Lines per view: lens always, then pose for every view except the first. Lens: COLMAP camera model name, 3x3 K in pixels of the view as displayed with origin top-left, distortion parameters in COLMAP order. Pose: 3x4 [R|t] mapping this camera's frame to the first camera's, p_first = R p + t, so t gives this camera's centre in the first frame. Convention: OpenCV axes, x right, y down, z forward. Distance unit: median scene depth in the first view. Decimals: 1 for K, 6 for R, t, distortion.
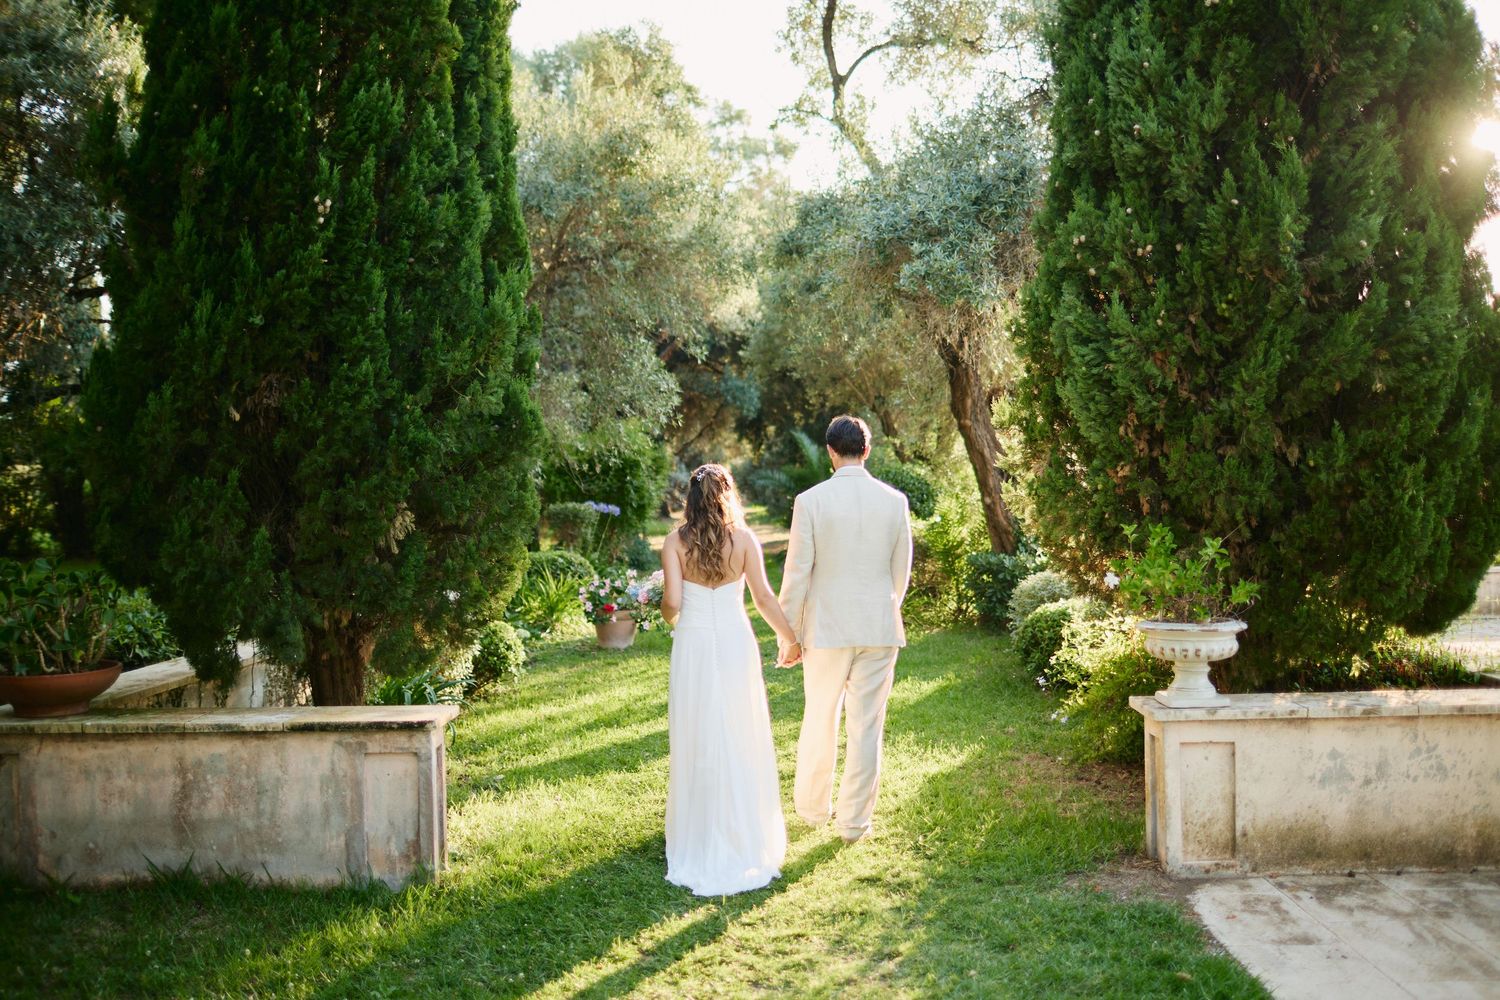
lens RADIAL K [[1518.9, 0, 750.0], [0, 1518.9, 500.0], [0, 0, 1]] dist [-0.119685, 0.167491]
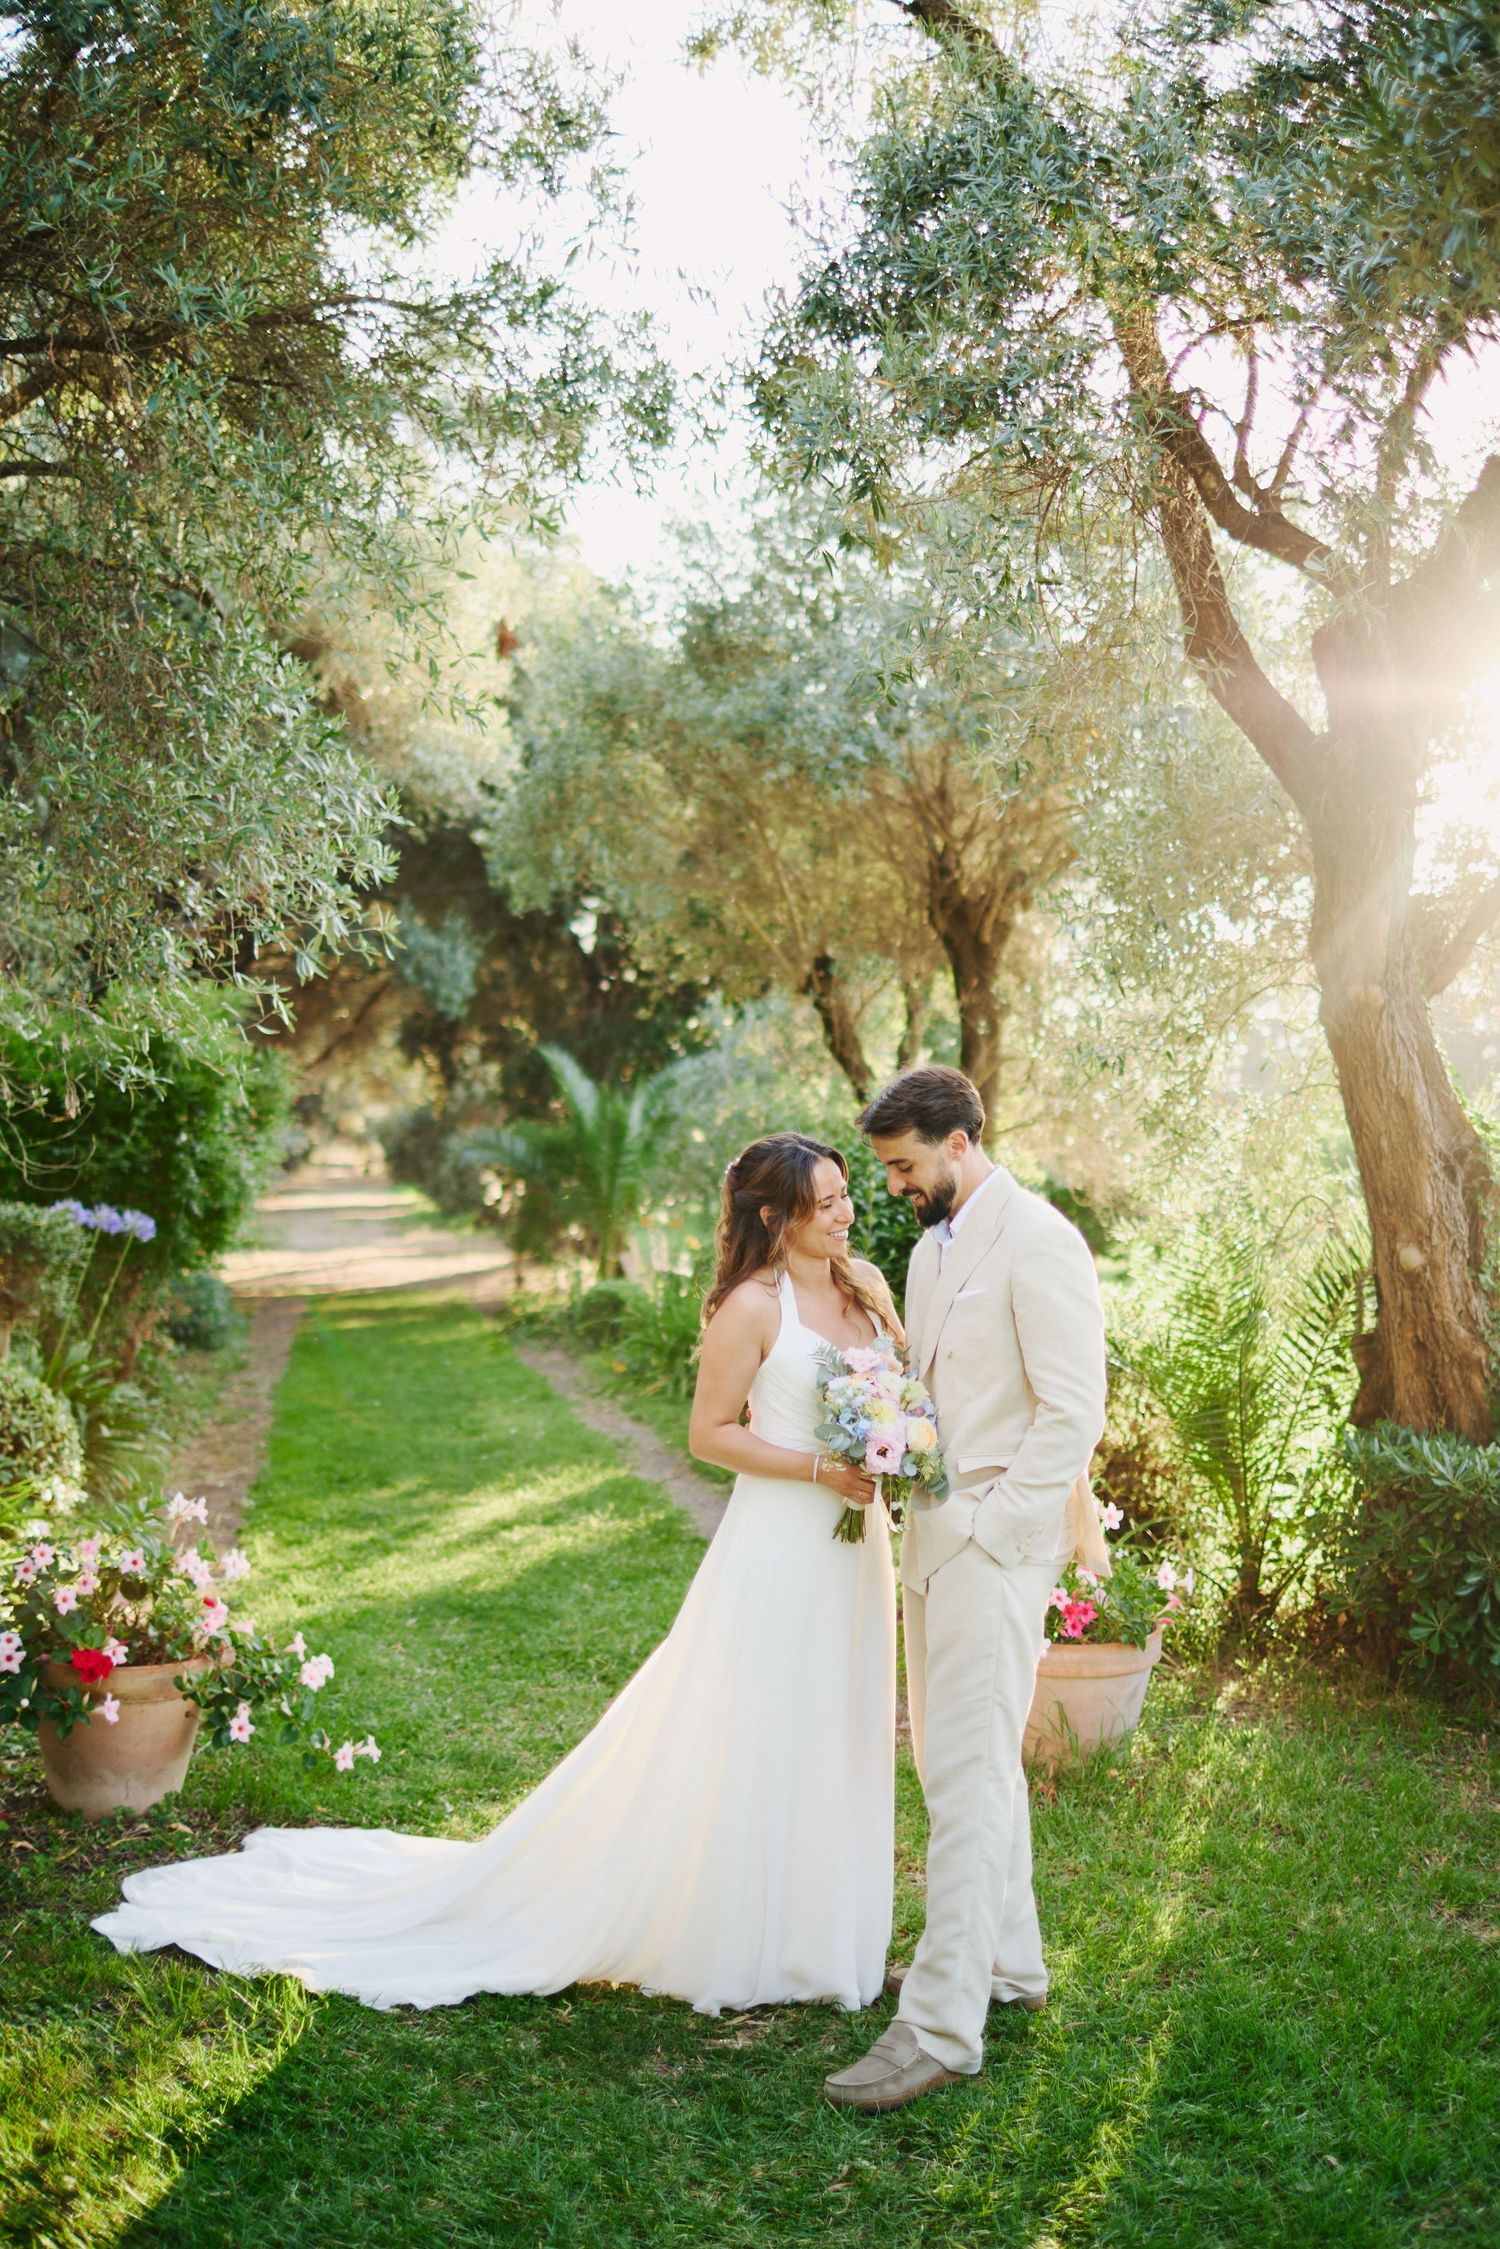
lens RADIAL K [[2277.3, 0, 750.0], [0, 2277.3, 1124.5], [0, 0, 1]] dist [-0.119685, 0.167491]
pose [[0.985296, 0.036408, 0.166932, -0.038403], [-0.032355, 0.999113, -0.026936, -0.007611], [-0.167765, 0.021139, 0.985600, 0.462706]]
